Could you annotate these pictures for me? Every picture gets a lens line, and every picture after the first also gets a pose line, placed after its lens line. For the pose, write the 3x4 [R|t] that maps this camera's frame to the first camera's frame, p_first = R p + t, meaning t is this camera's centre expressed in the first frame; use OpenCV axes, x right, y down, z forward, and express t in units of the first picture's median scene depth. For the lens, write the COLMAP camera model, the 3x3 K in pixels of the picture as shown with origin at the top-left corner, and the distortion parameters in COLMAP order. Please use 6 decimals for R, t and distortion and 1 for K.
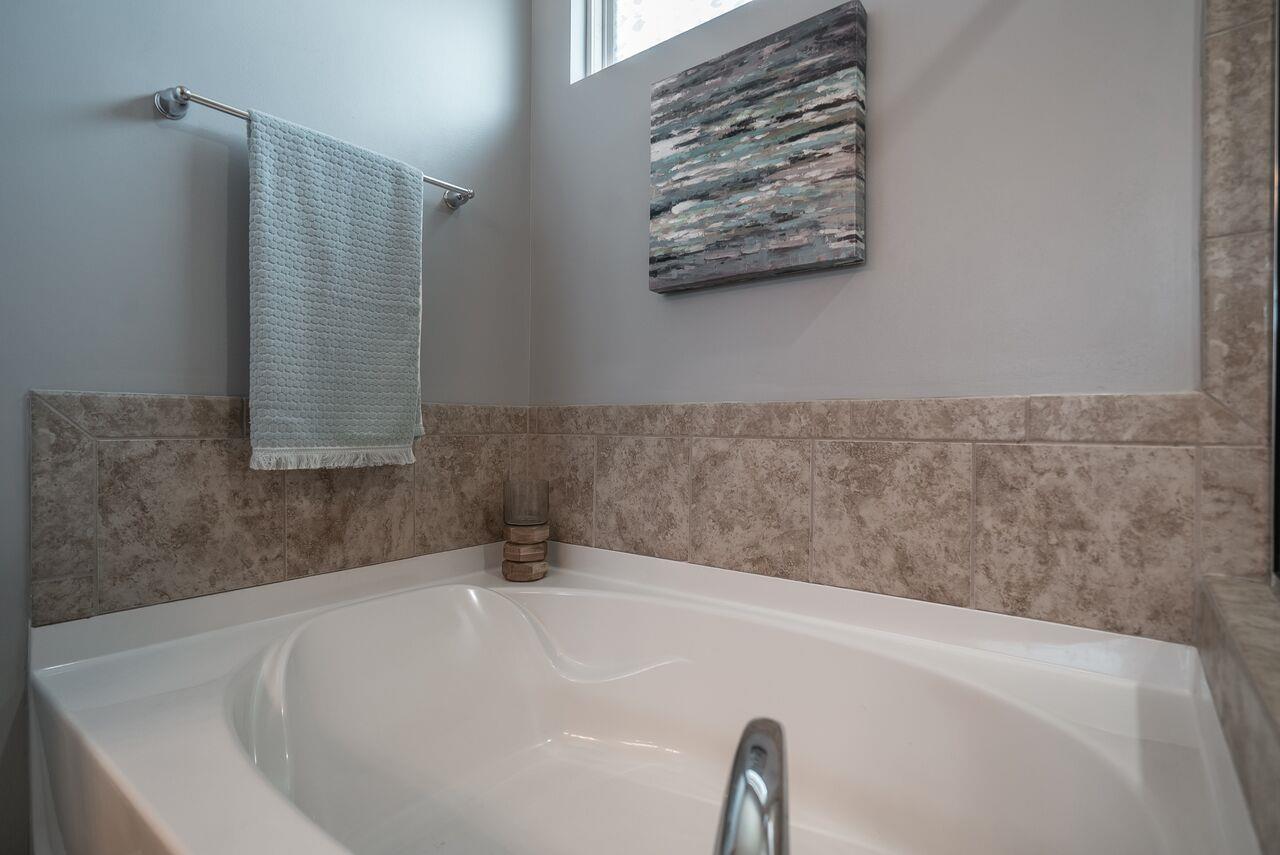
lens RADIAL K [[636.2, 0, 640.0], [0, 636.2, 429.3], [0, 0, 1]] dist [-0.005486, 0.004196]
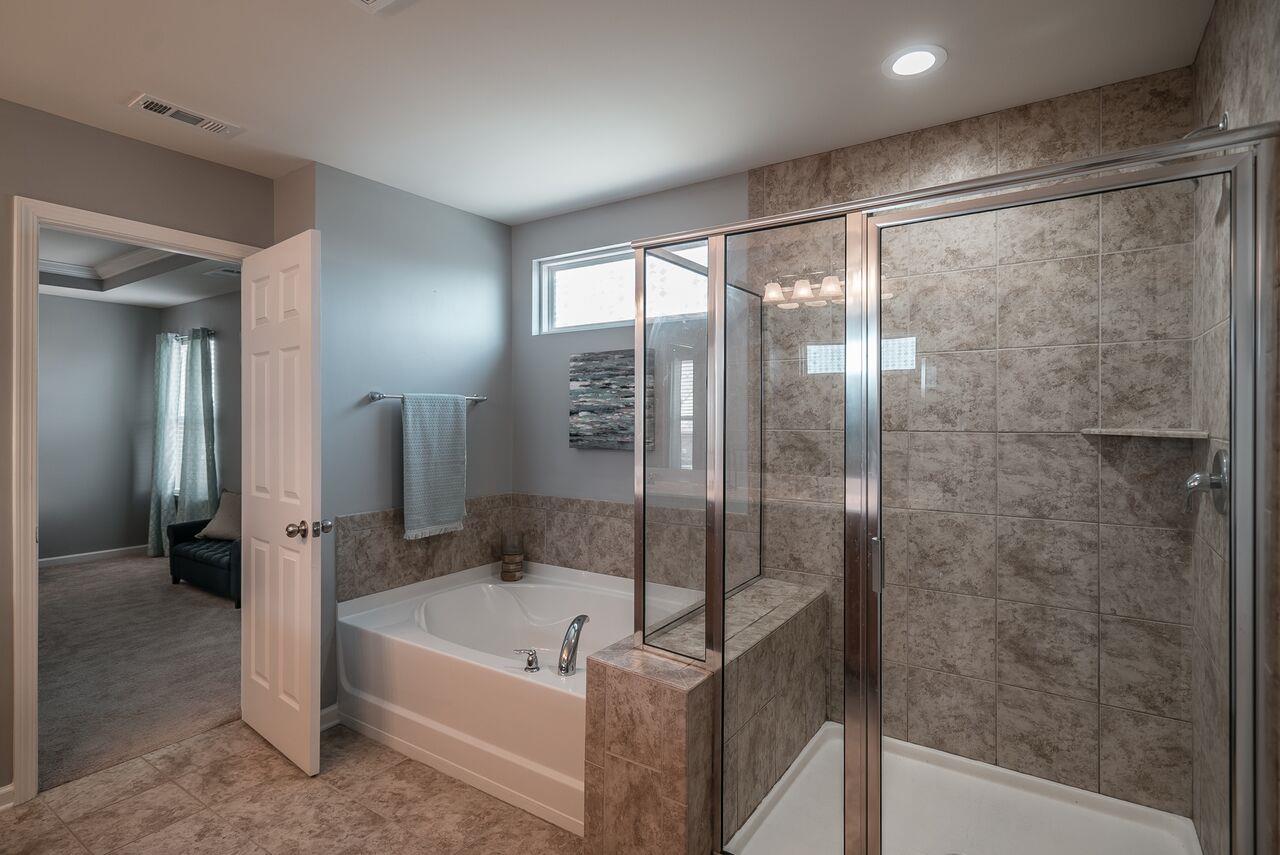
lens RADIAL K [[636.2, 0, 638.5], [0, 636.2, 421.0], [0, 0, 1]] dist [-0.005486, 0.004196]
pose [[0.997944, -0.006103, 0.063798, 0.119920], [0.006132, 0.999981, -0.000263, -0.328424], [-0.063796, 0.000653, 0.997963, -1.286453]]
